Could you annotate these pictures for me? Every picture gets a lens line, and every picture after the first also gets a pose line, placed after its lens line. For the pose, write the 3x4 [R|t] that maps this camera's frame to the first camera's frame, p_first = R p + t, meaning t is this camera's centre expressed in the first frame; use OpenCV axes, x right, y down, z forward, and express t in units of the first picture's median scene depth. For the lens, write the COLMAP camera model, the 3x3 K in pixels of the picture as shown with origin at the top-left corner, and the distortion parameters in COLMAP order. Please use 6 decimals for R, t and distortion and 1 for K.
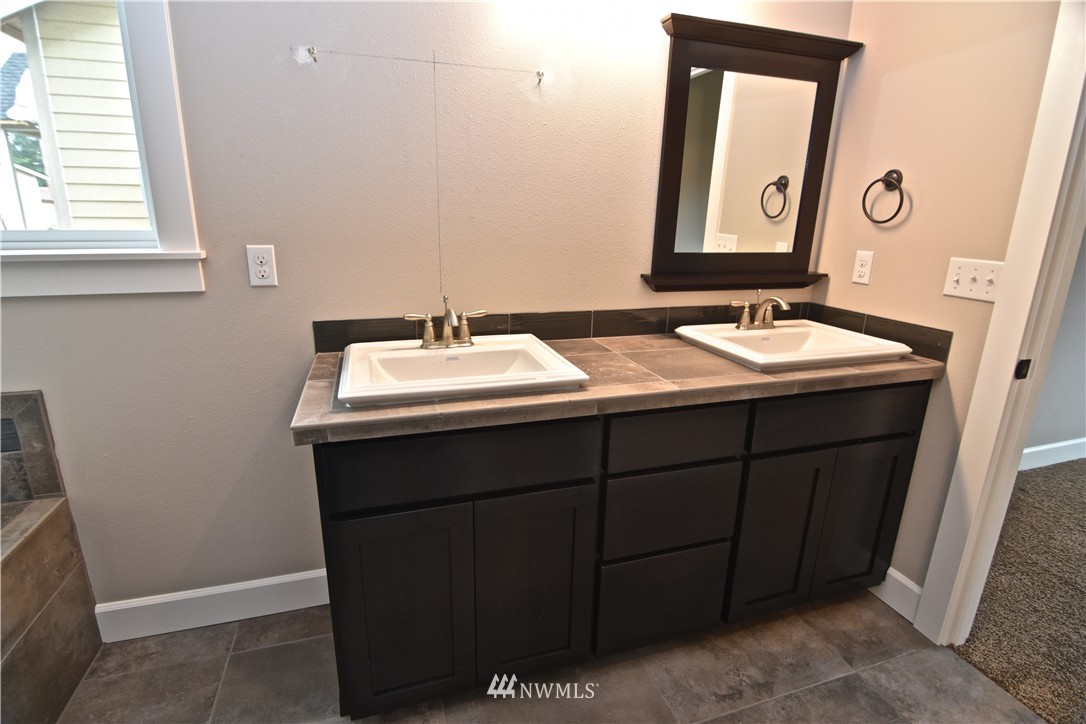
lens RADIAL K [[521.1, 0, 538.9], [0, 521.1, 355.3], [0, 0, 1]] dist [-0.004065, -0.010610]
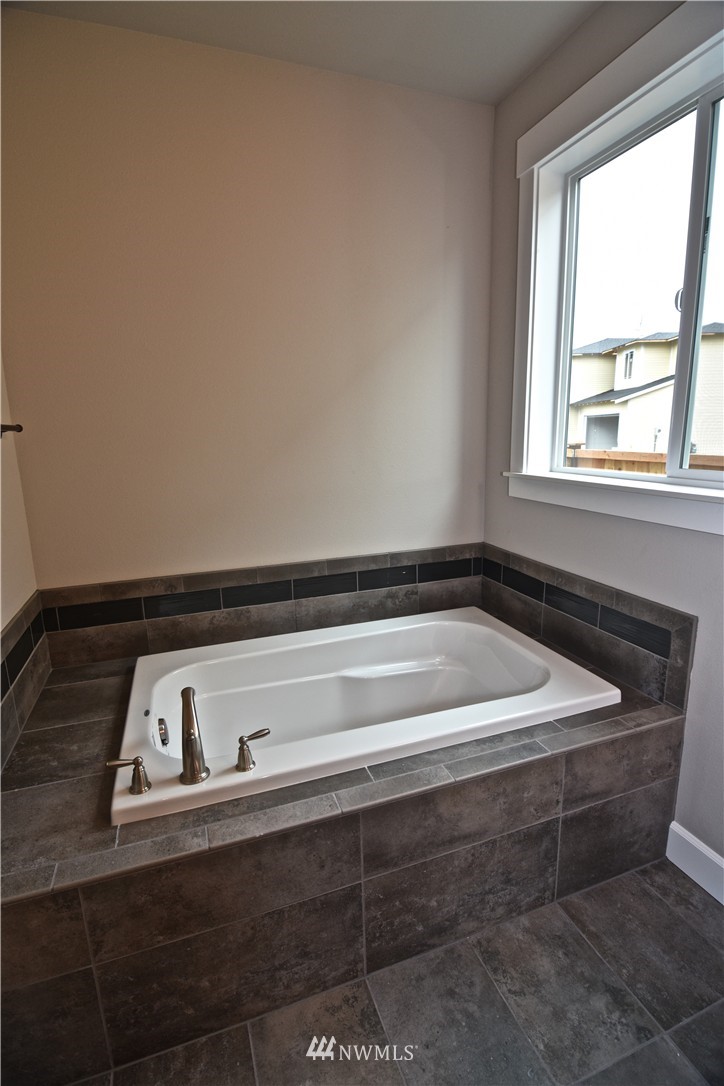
lens RADIAL K [[521.1, 0, 369.6], [0, 521.1, 540.3], [0, 0, 1]] dist [-0.004065, -0.010610]
pose [[0.051397, 0.186661, -0.981079, 0.045954], [-0.240954, 0.955673, 0.169204, -0.101386], [0.969175, 0.227699, 0.094096, 0.172759]]
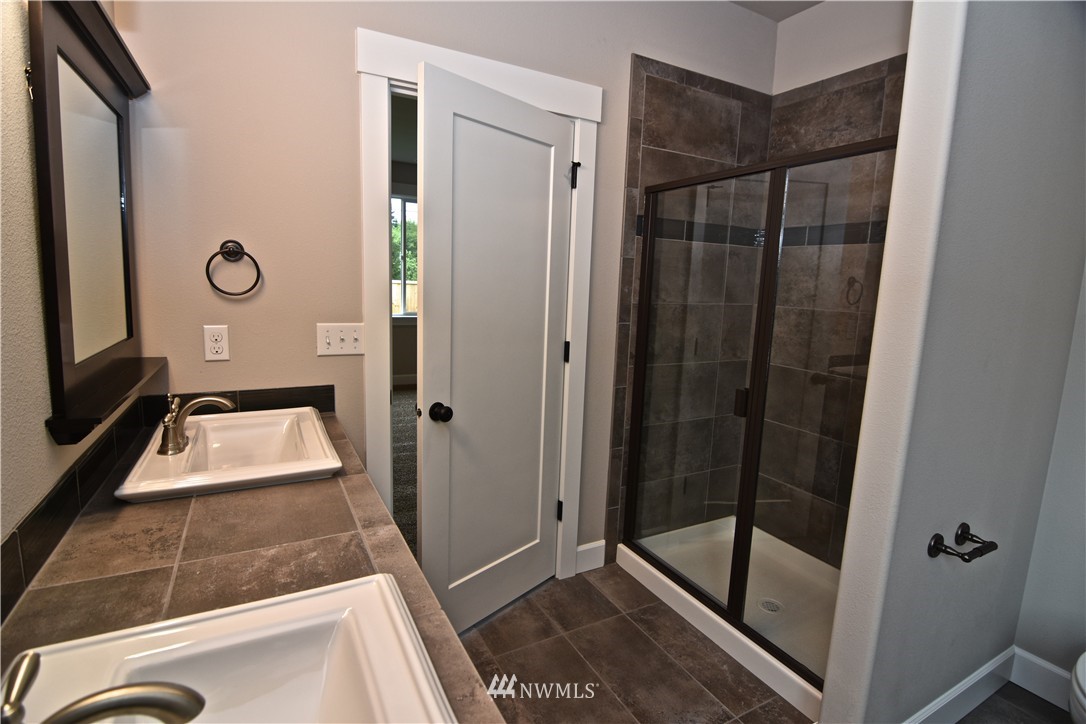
lens RADIAL K [[521.1, 0, 538.9], [0, 521.1, 355.3], [0, 0, 1]] dist [-0.004065, -0.010610]
pose [[-0.178747, -0.172100, 0.968726, -0.466236], [0.214520, 0.954079, 0.209081, -0.282558], [-0.960224, 0.245184, -0.133620, 0.762269]]
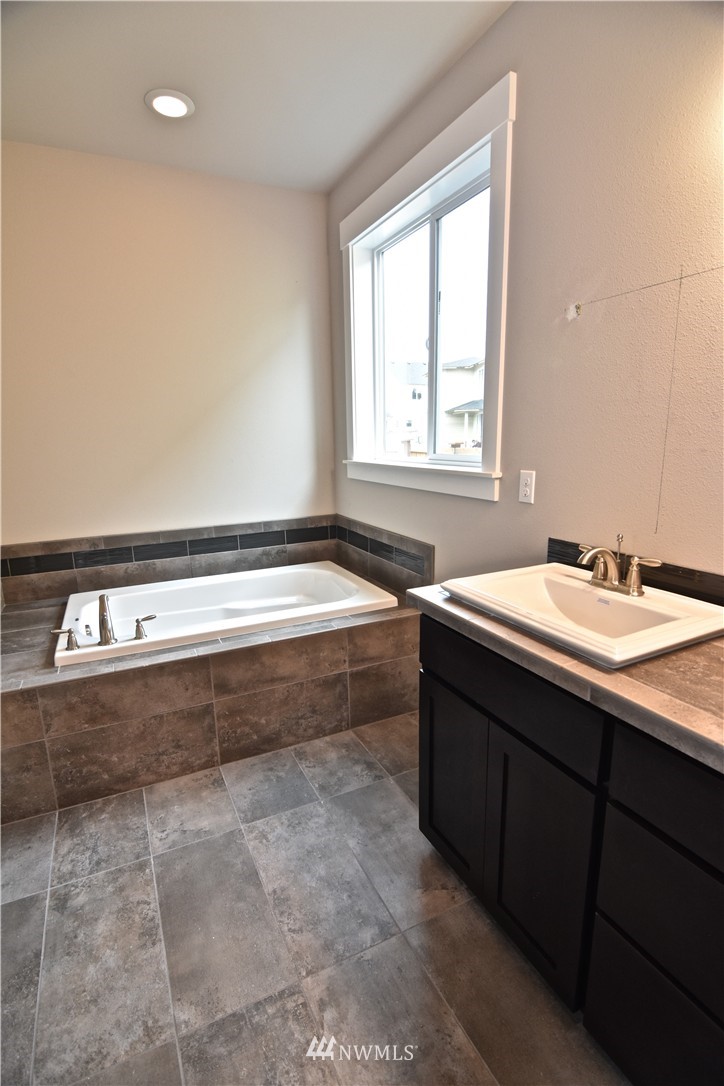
lens RADIAL K [[528.8, 0, 359.4], [0, 528.8, 550.1], [0, 0, 1]] dist [-0.009167, -0.001190]
pose [[0.137172, 0.193255, -0.971512, 0.698657], [-0.235295, 0.959068, 0.157557, -0.132475], [0.962195, 0.206980, 0.177029, 0.417733]]
